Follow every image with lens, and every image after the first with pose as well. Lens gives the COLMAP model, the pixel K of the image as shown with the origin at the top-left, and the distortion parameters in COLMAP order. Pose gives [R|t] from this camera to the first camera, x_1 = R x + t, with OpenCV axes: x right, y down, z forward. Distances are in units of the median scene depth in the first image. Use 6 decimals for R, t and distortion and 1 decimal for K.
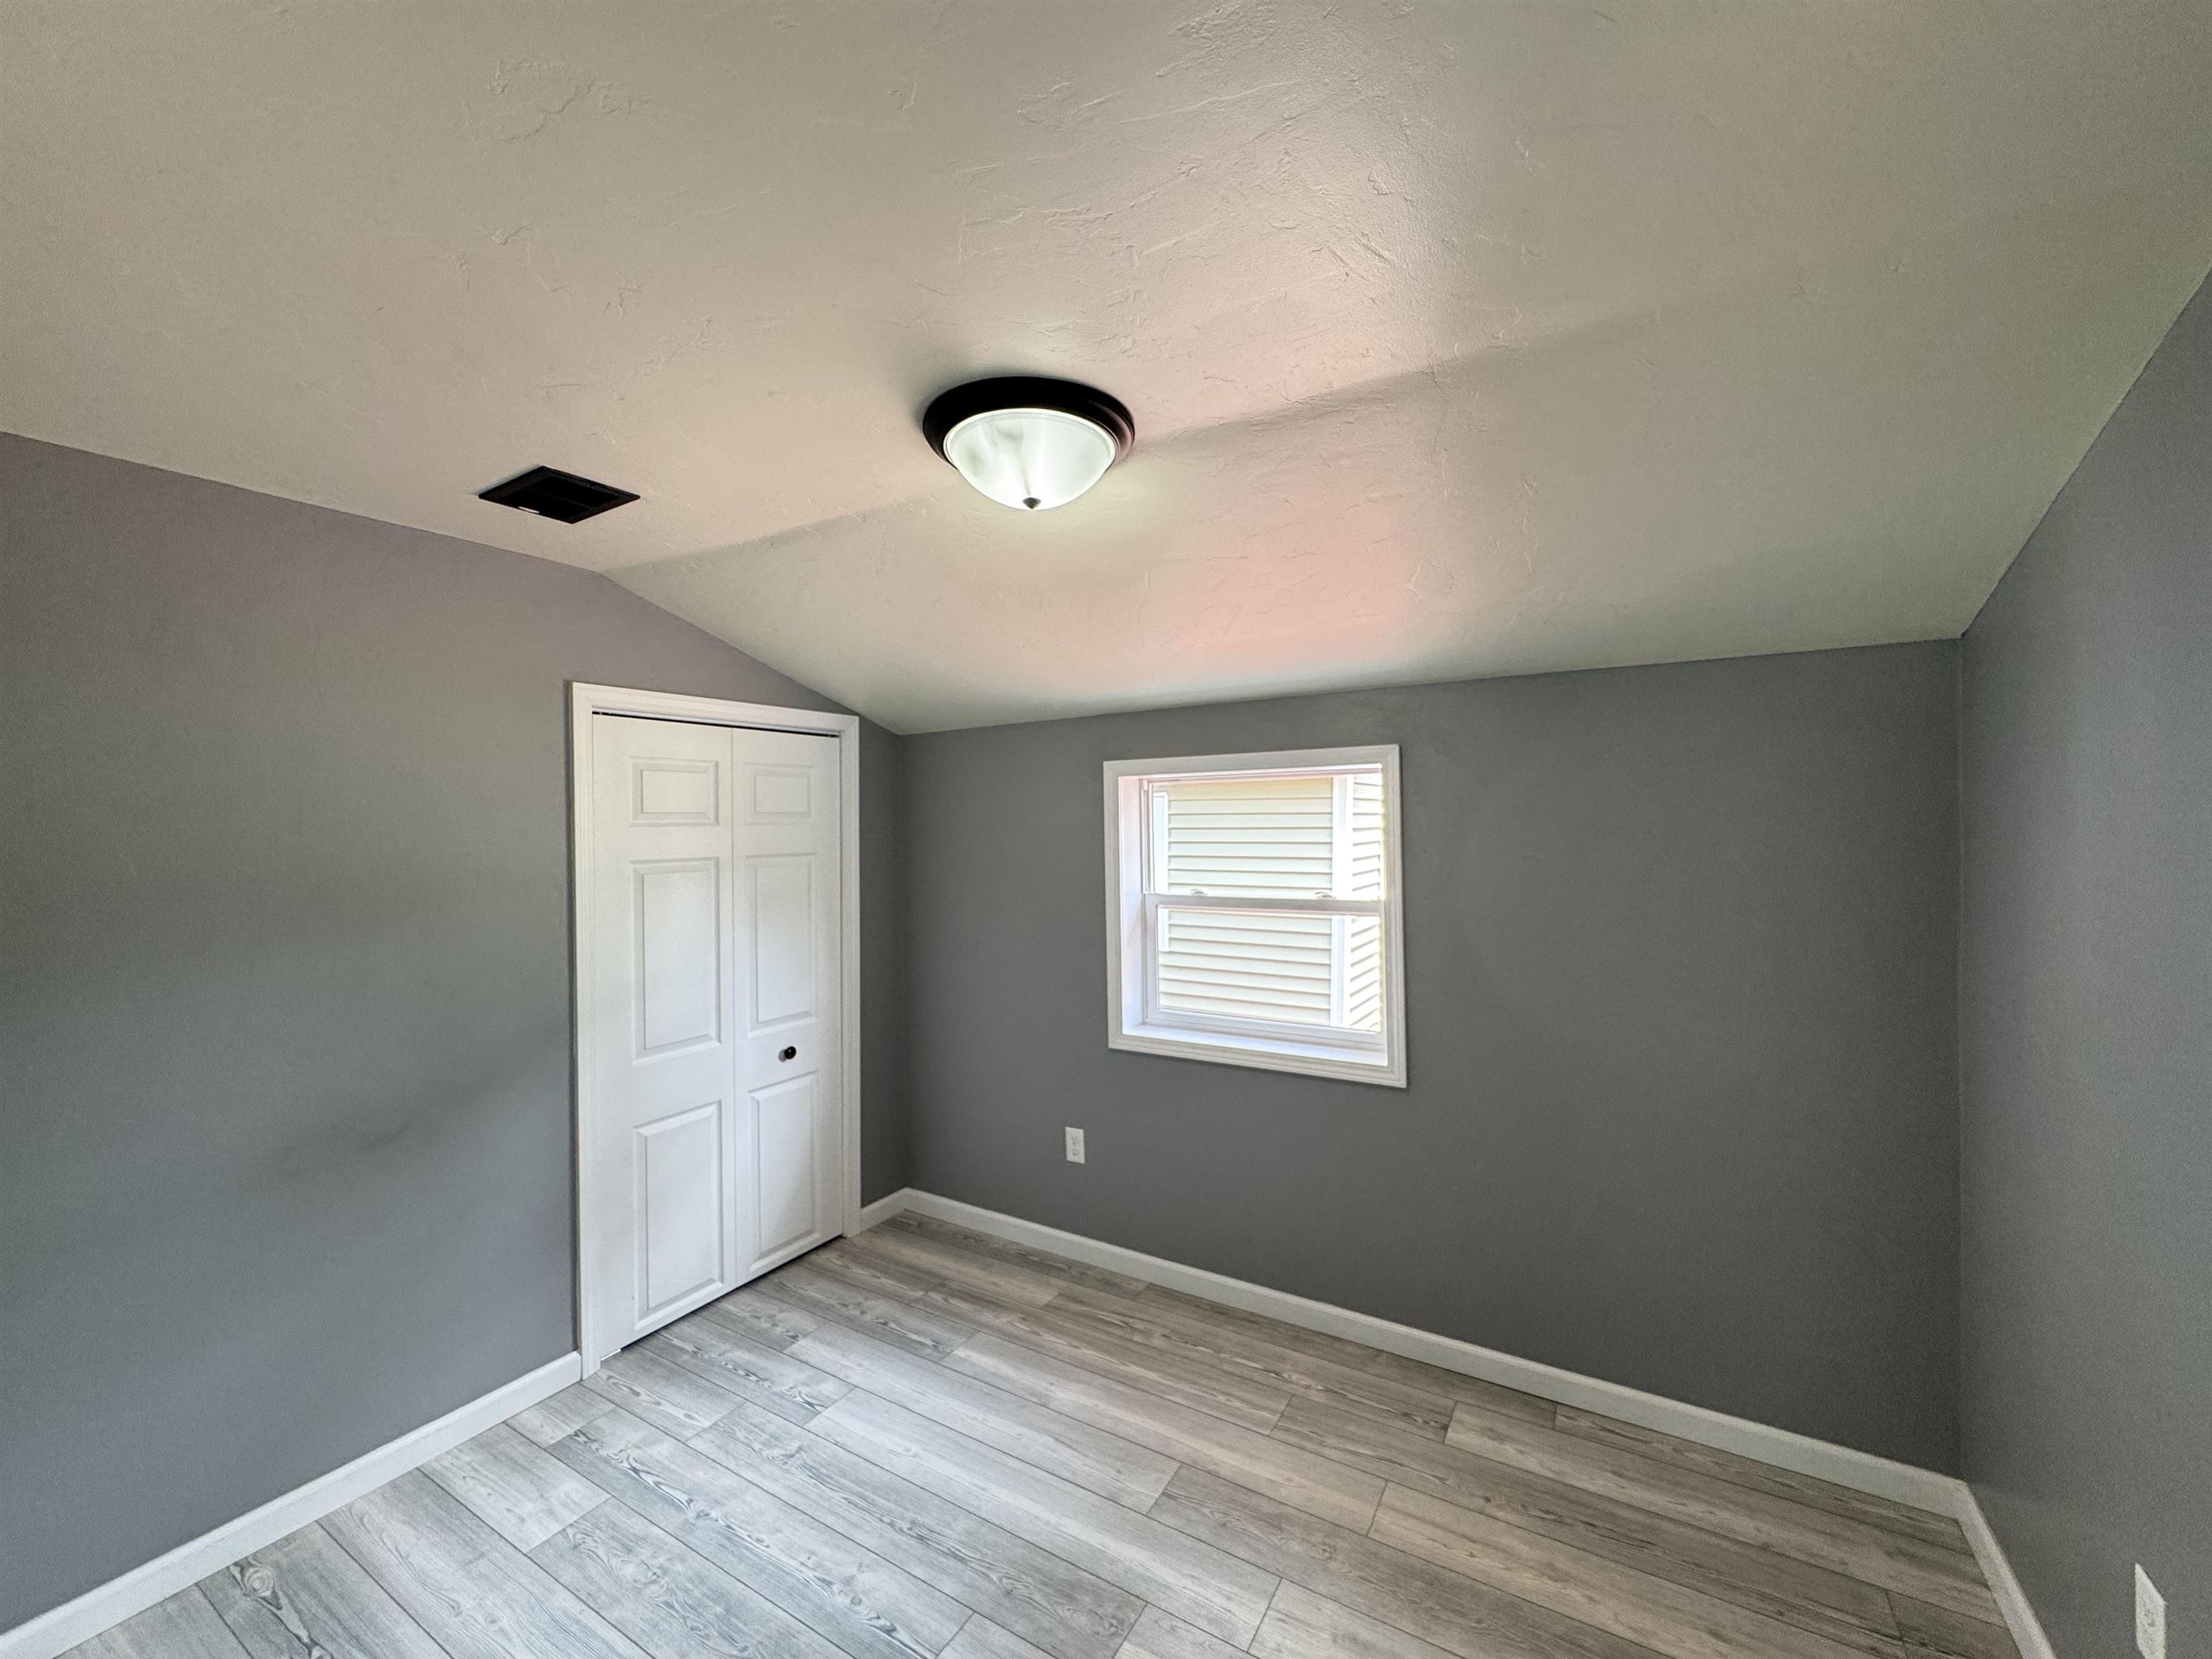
lens RADIAL K [[881.2, 0, 1100.6], [0, 881.2, 827.7], [0, 0, 1]] dist [-0.003159, 0.000693]
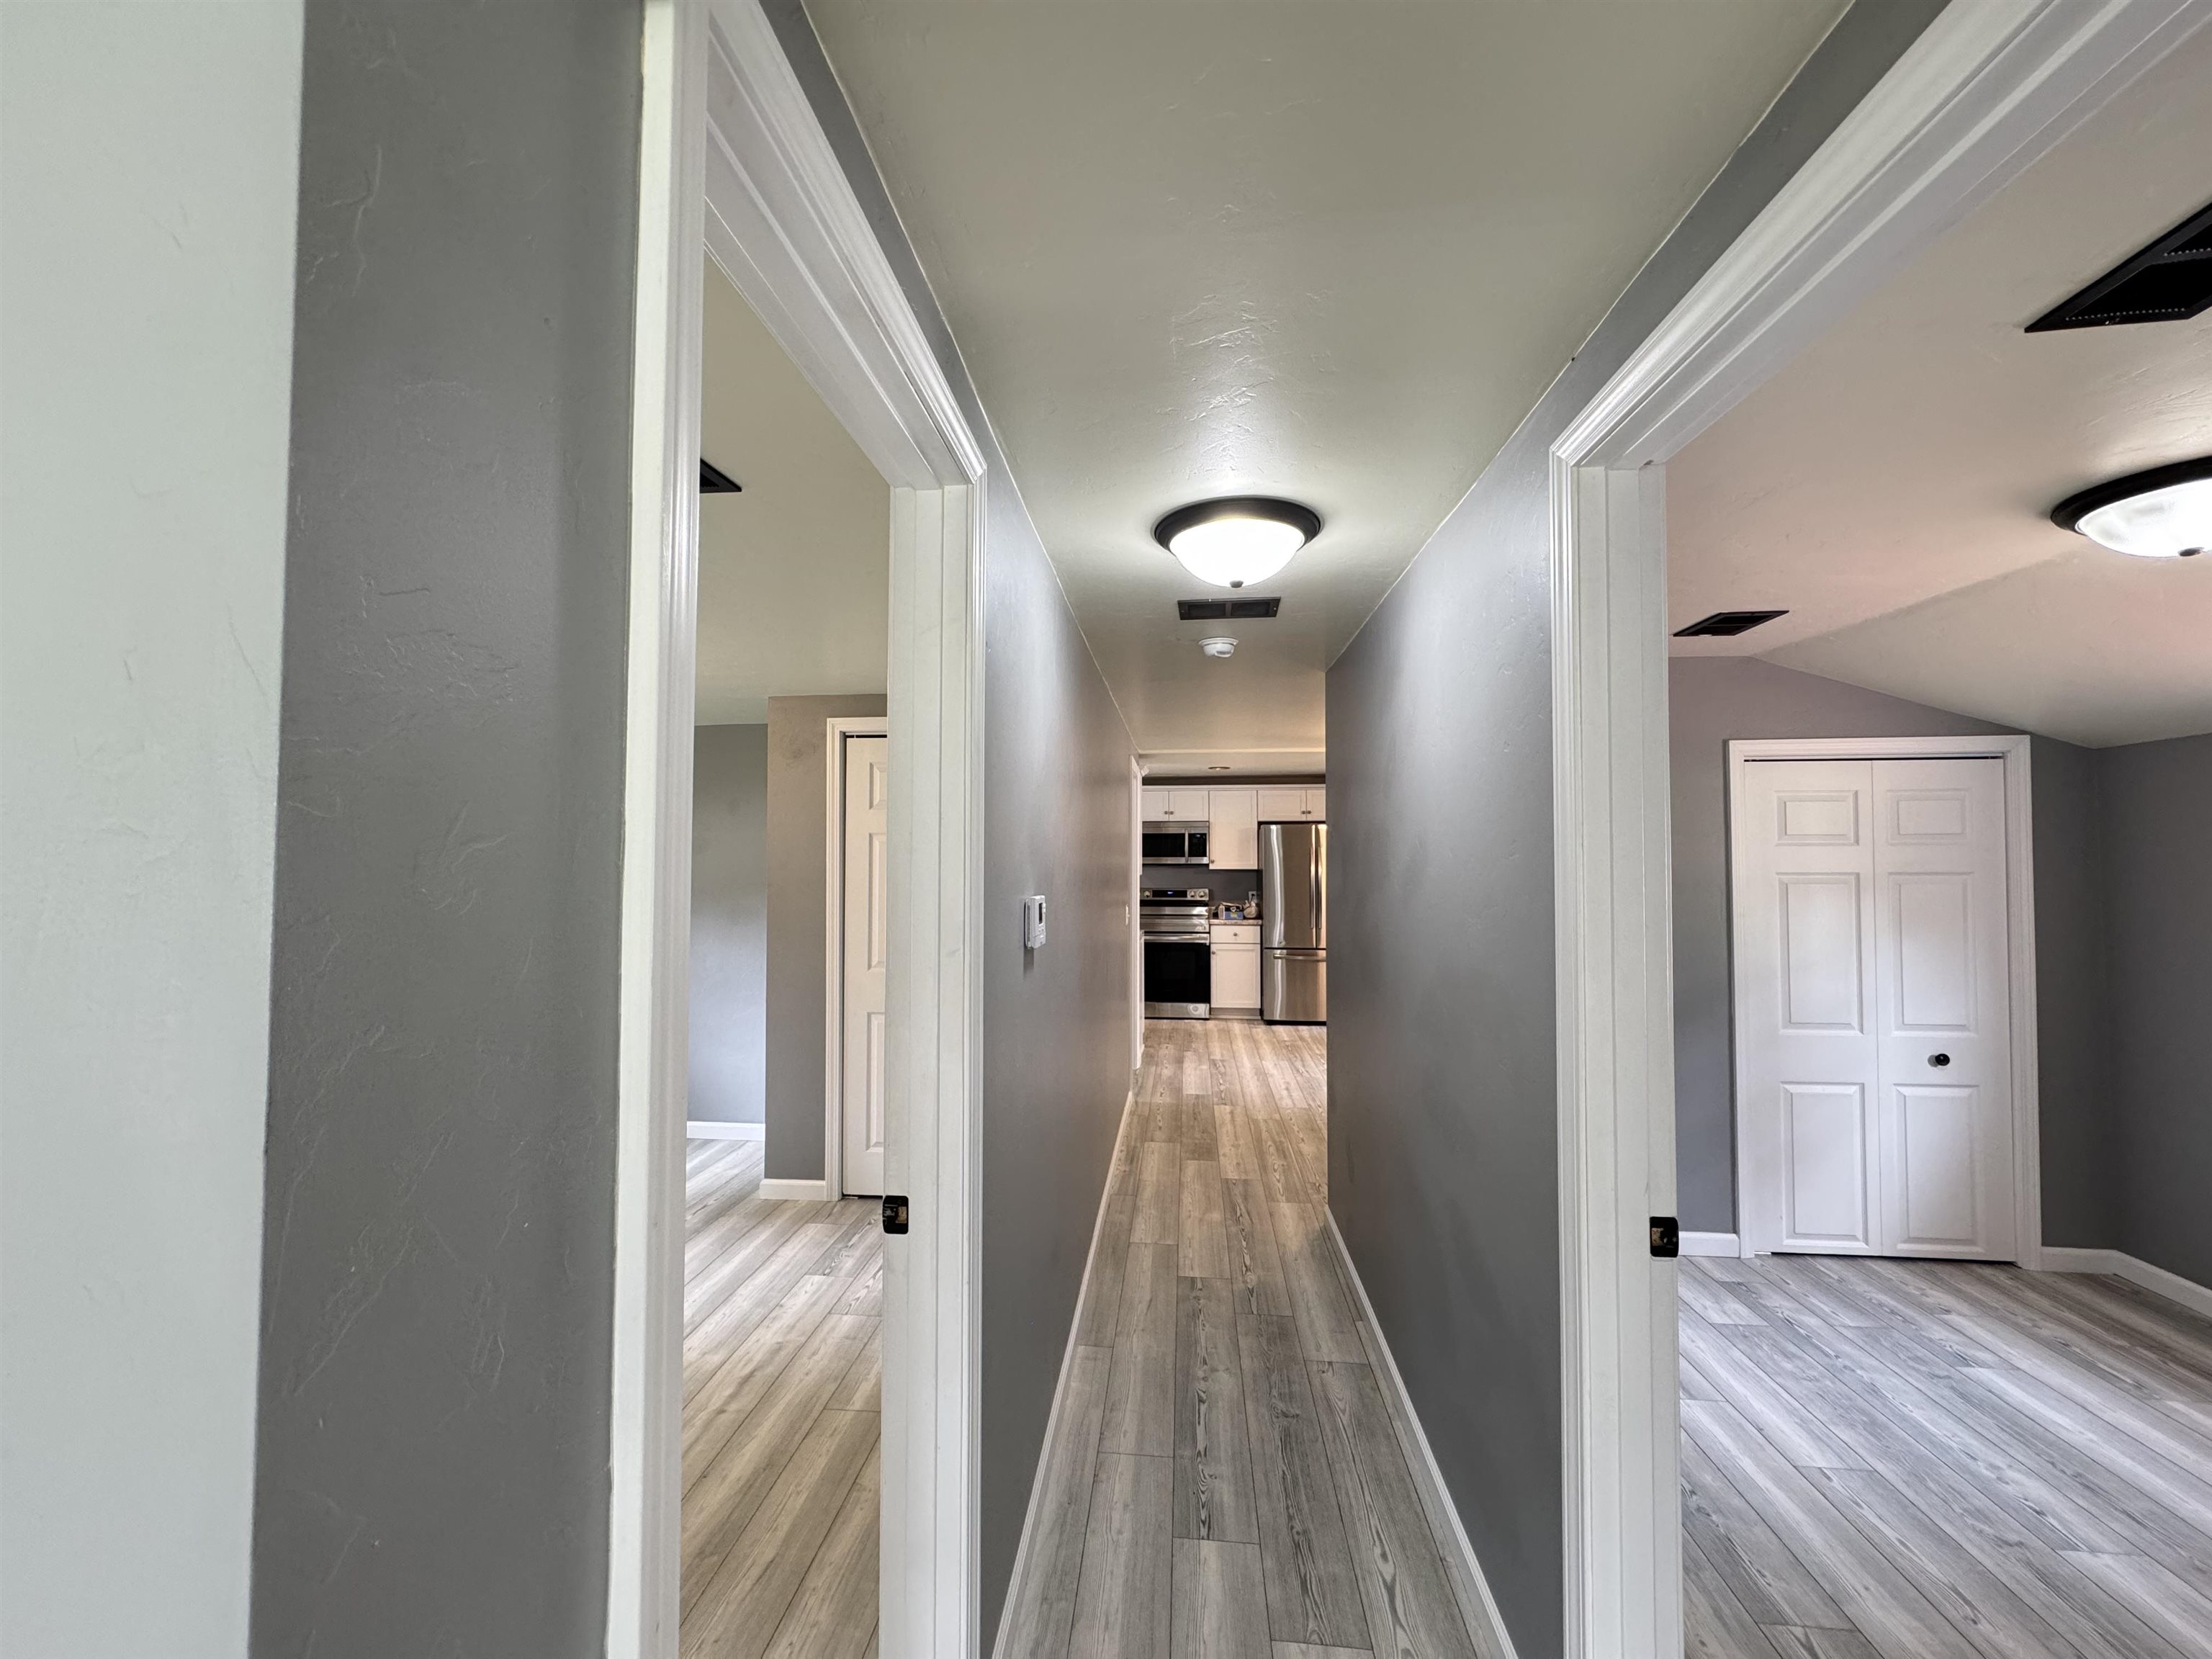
lens RADIAL K [[880.4, 0, 1106.0], [0, 880.4, 829.5], [0, 0, 1]] dist [-0.002800, 0.001072]
pose [[0.437727, -0.019182, -0.898904, 0.188076], [-0.010783, 0.999588, -0.026582, 0.019220], [0.899043, 0.021328, 0.437340, -0.431638]]
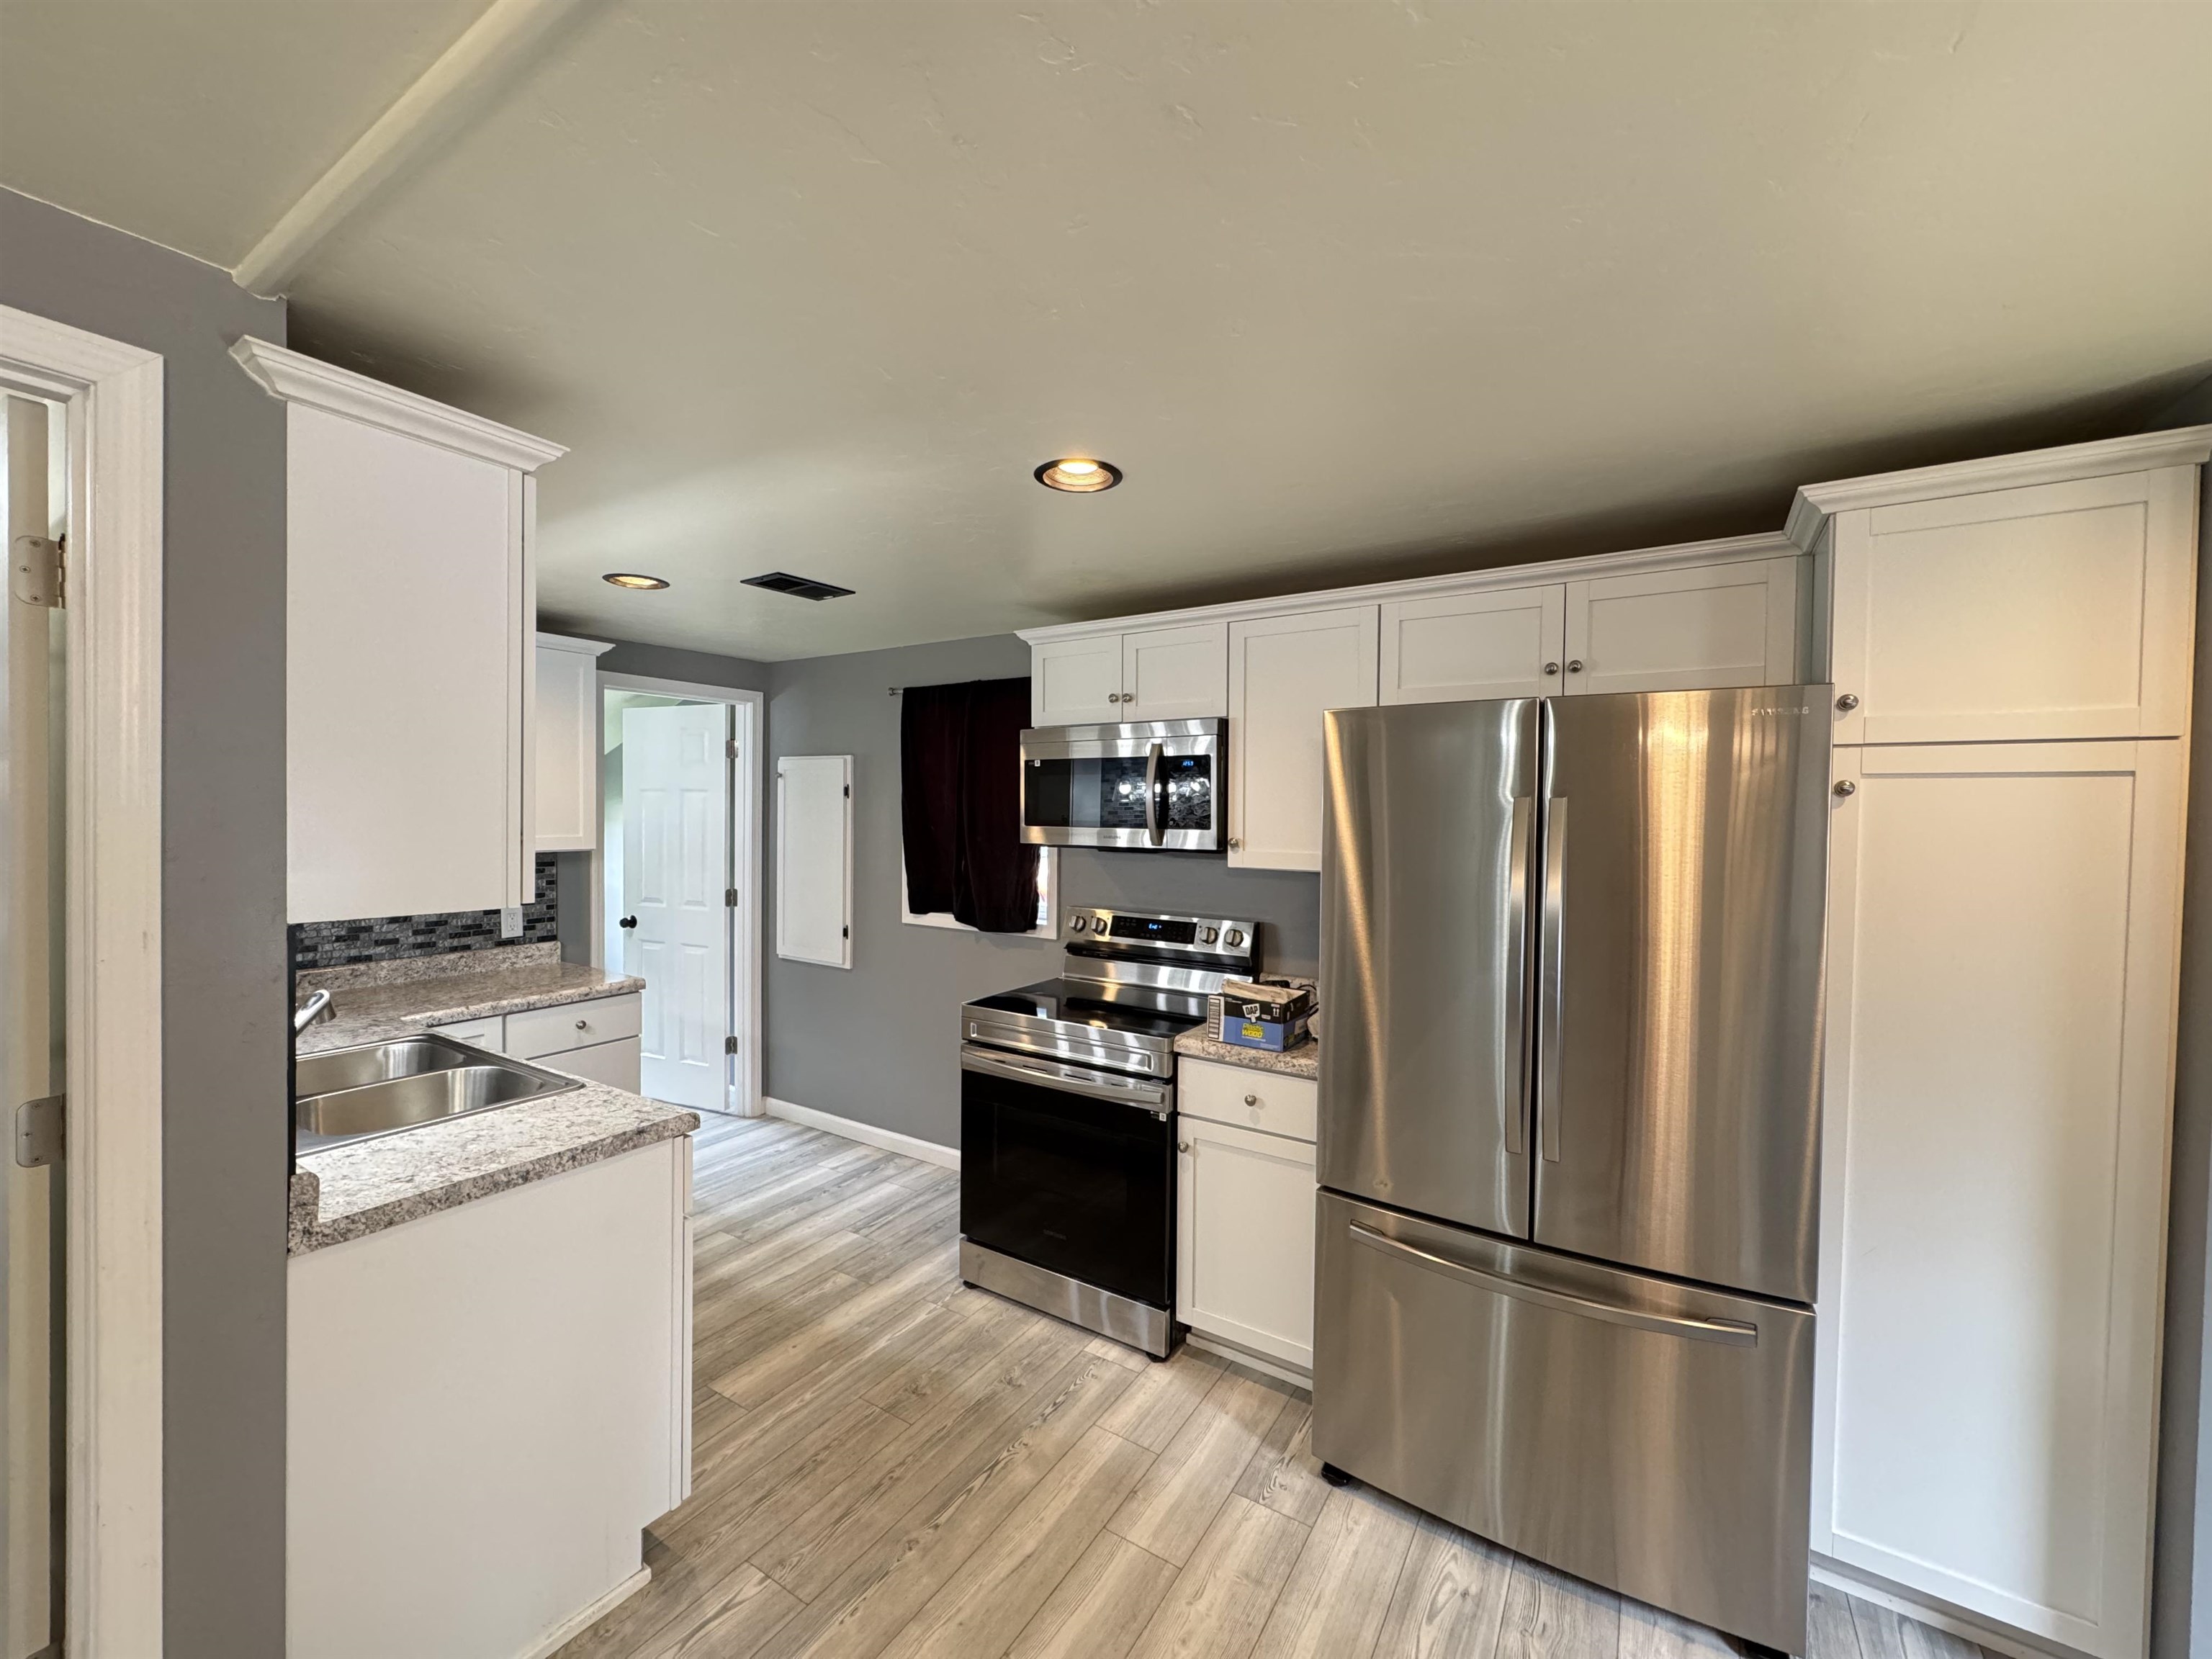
lens RADIAL K [[881.2, 0, 1100.6], [0, 881.2, 827.7], [0, 0, 1]] dist [-0.003159, 0.000693]
pose [[-0.016778, 0.025487, -0.999534, -1.280792], [-0.024695, 0.999360, 0.025897, 0.006792], [0.999554, 0.025118, -0.016138, 0.969777]]
